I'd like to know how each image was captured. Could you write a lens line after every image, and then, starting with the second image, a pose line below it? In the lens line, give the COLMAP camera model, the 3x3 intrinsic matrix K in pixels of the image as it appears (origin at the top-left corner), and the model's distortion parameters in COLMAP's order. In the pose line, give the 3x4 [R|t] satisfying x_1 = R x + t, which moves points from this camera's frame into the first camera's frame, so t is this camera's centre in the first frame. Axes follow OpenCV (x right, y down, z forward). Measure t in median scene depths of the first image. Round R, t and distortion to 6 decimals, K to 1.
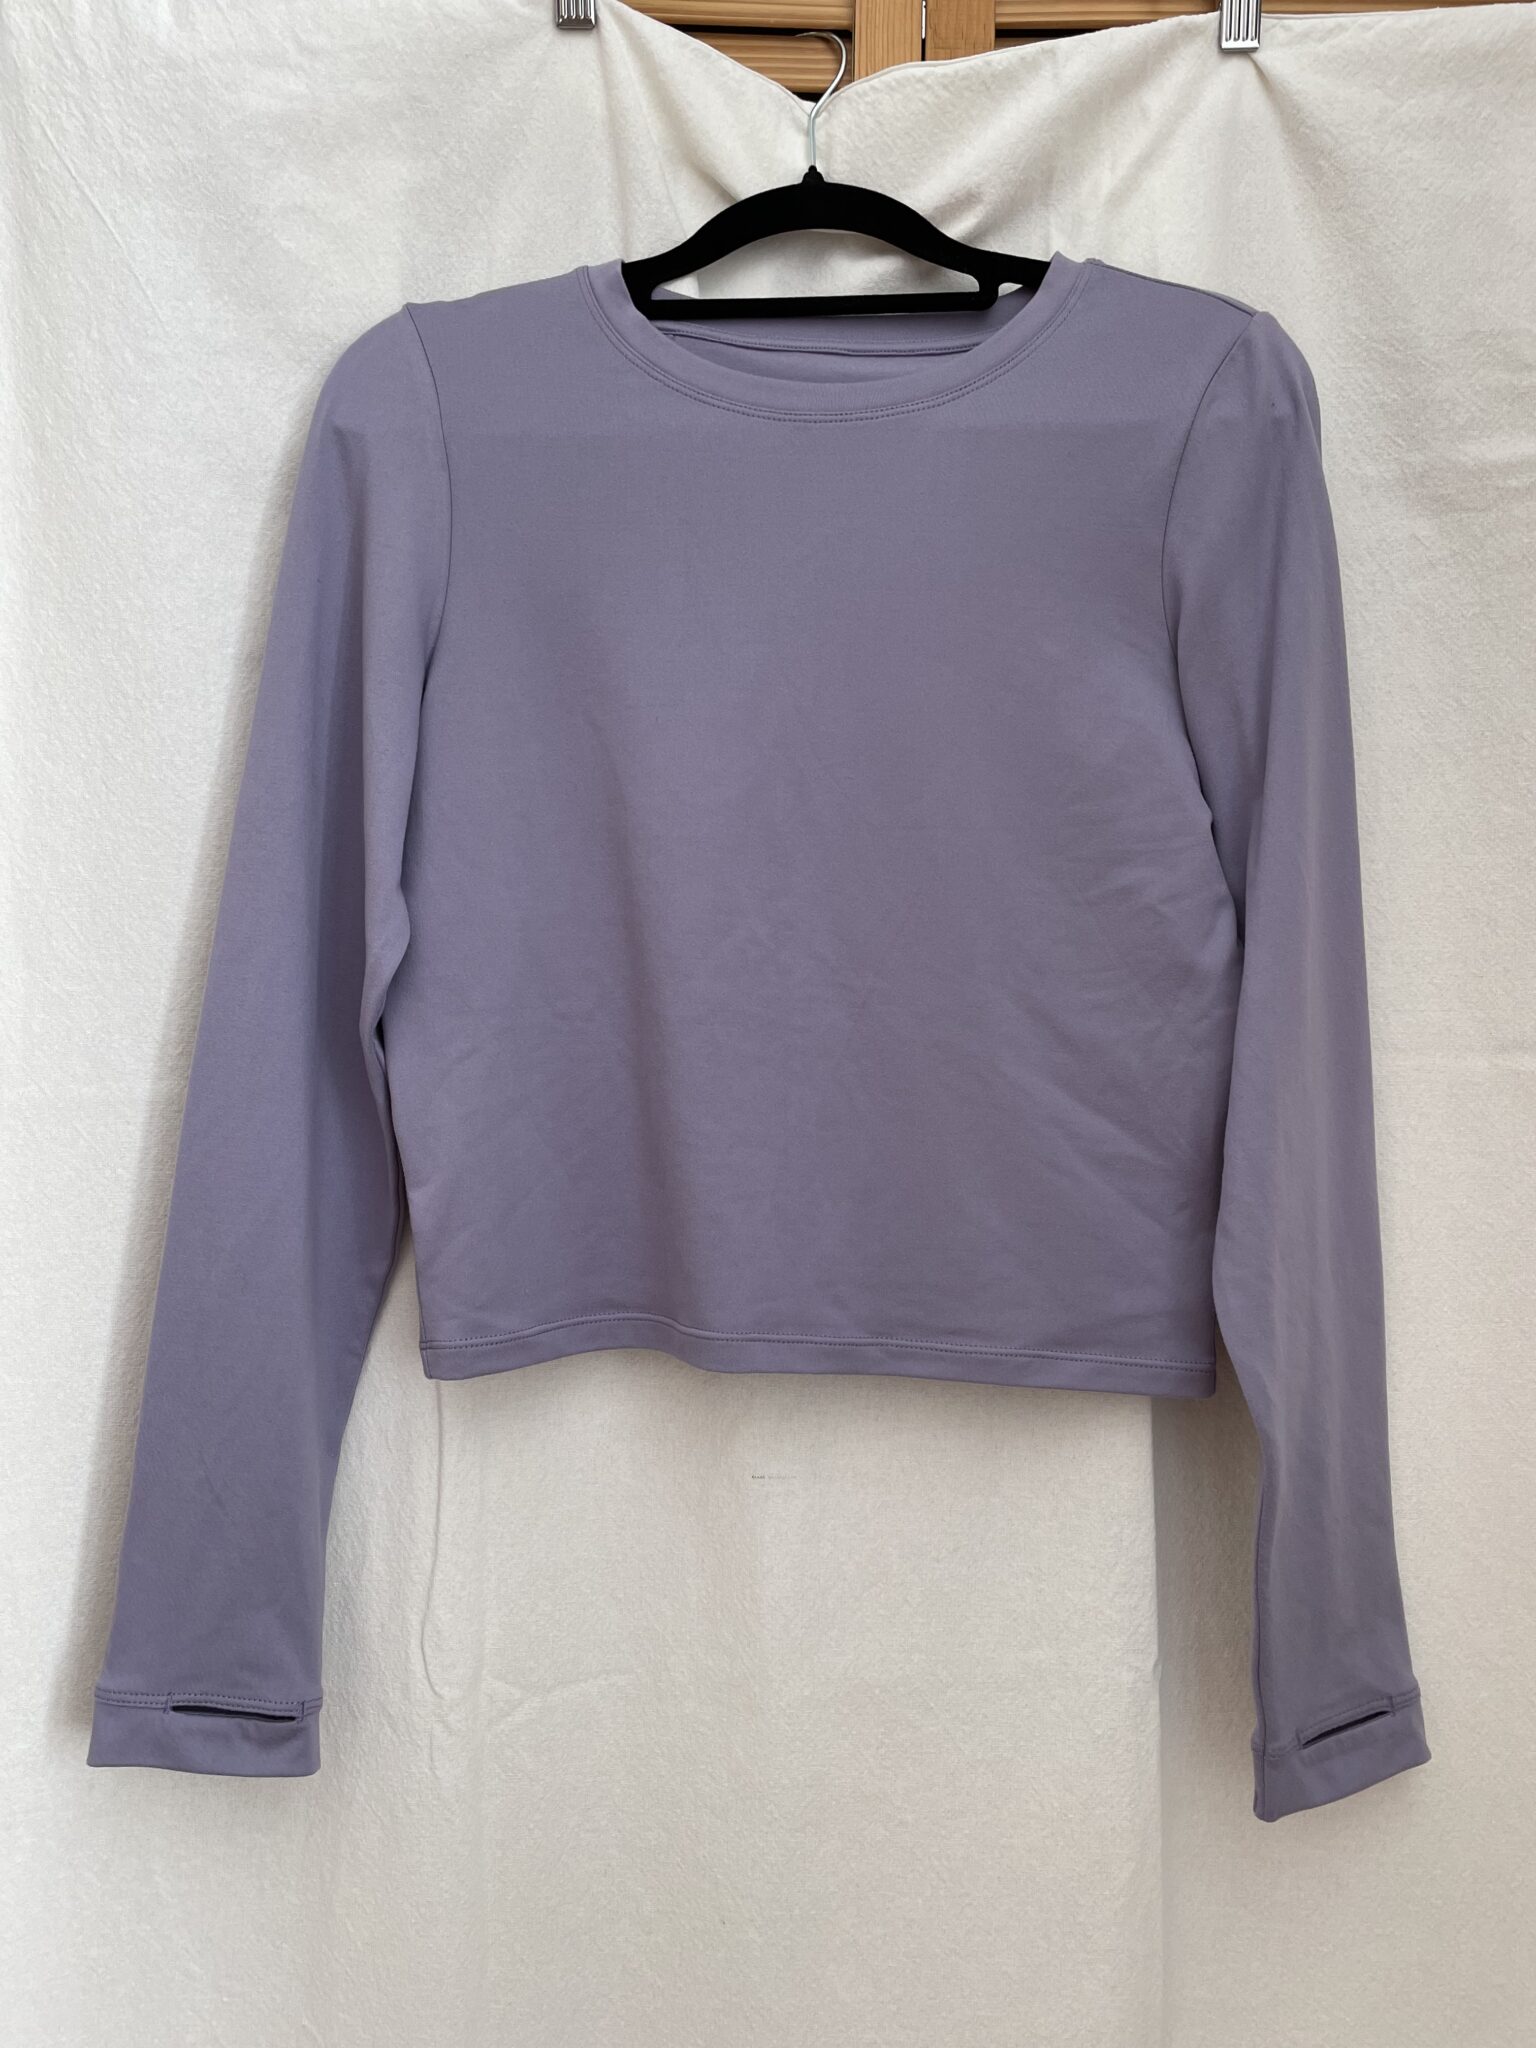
lens RADIAL K [[1525.9, 0, 768.0], [0, 1525.9, 1024.0], [0, 0, 1]] dist [0.042216, -0.090641]
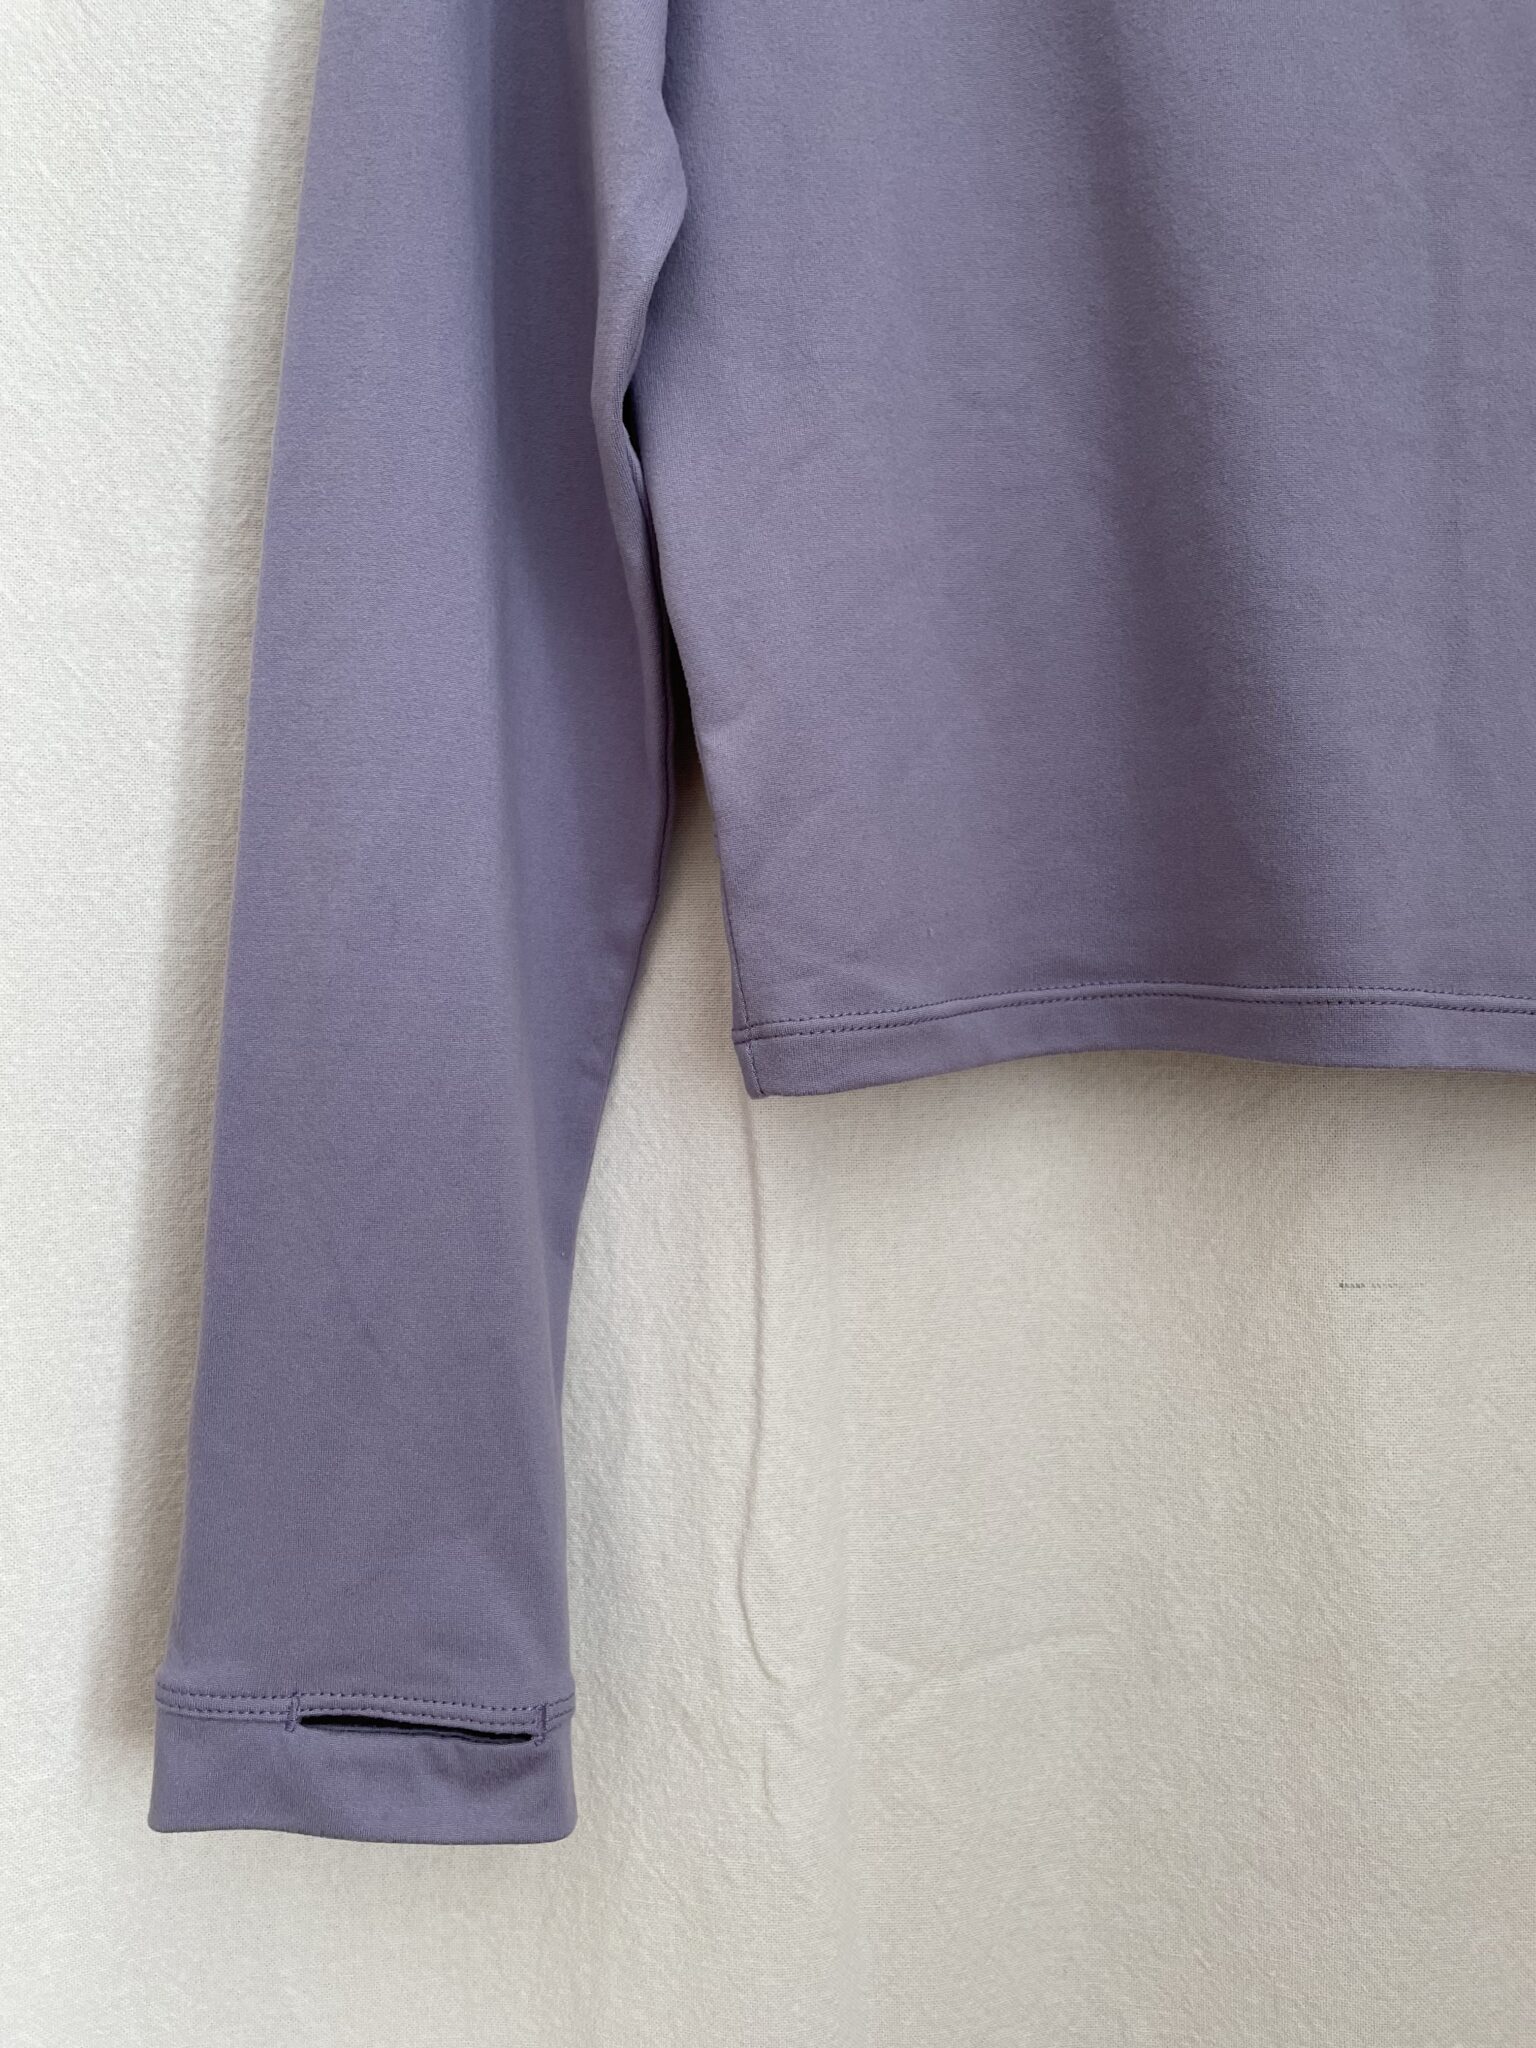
lens RADIAL K [[1605.9, 0, 768.0], [0, 1605.9, 1024.0], [0, 0, 1]] dist [0.053295, -0.117752]
pose [[0.997774, -0.025383, -0.061664, -0.174654], [0.030869, 0.995489, 0.089718, 0.150994], [0.059108, -0.091422, 0.994056, 0.443895]]
